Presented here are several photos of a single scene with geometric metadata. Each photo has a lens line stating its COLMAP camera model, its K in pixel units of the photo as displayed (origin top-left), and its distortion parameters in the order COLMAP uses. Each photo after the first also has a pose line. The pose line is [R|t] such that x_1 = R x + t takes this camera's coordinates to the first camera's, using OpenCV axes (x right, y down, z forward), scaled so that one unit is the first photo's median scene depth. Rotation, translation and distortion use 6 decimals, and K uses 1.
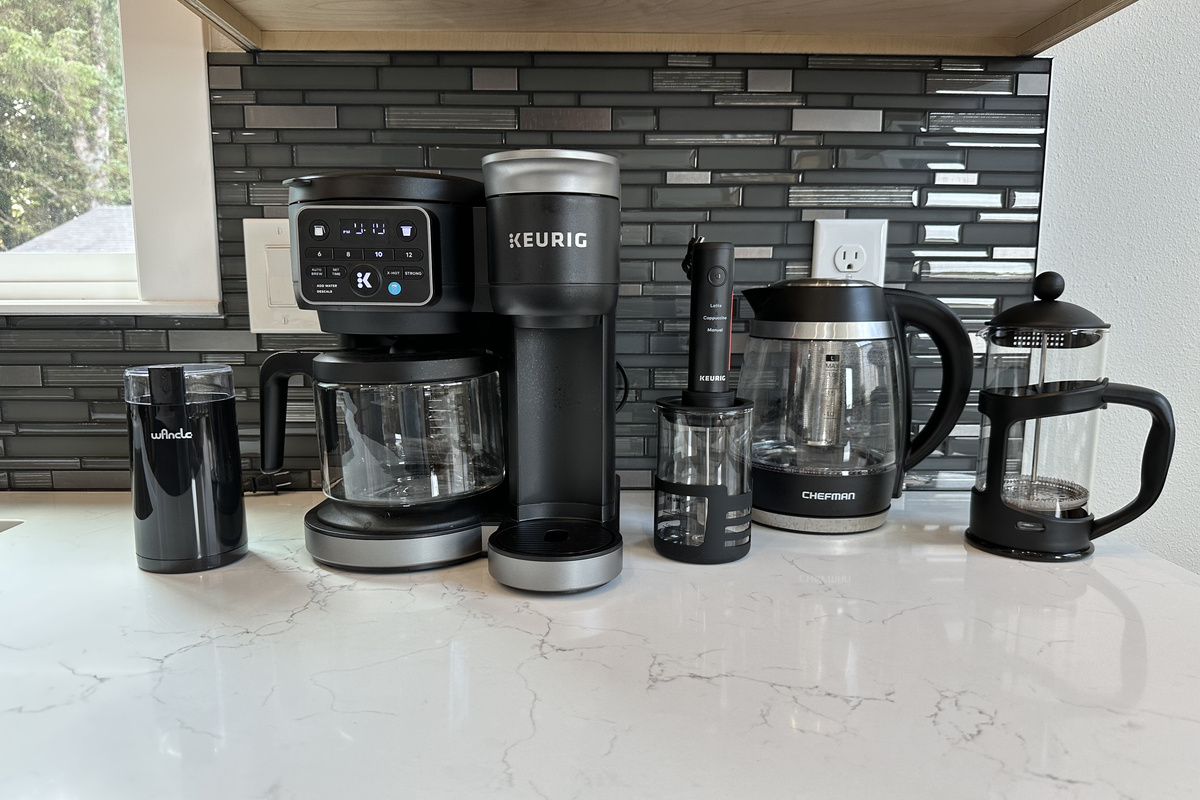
lens RADIAL K [[841.4, 0, 601.8], [0, 841.4, 411.6], [0, 0, 1]] dist [0.009958, -0.000302]
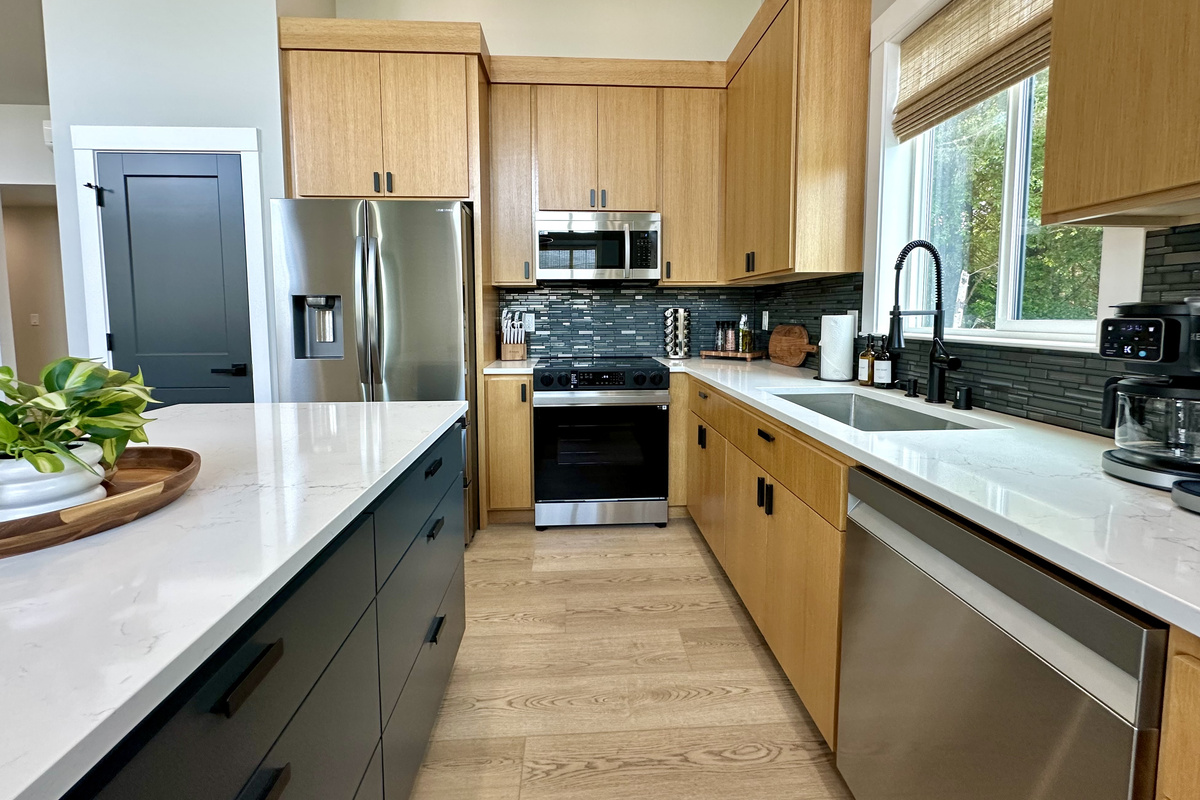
lens RADIAL K [[479.5, 0, 604.1], [0, 479.5, 349.6], [0, 0, 1]] dist [-0.002622, 0.000099]
pose [[0.036664, 0.072974, -0.996660, 0.875227], [-0.138292, 0.988105, 0.067261, -0.039172], [0.989713, 0.135364, 0.046319, -0.441417]]
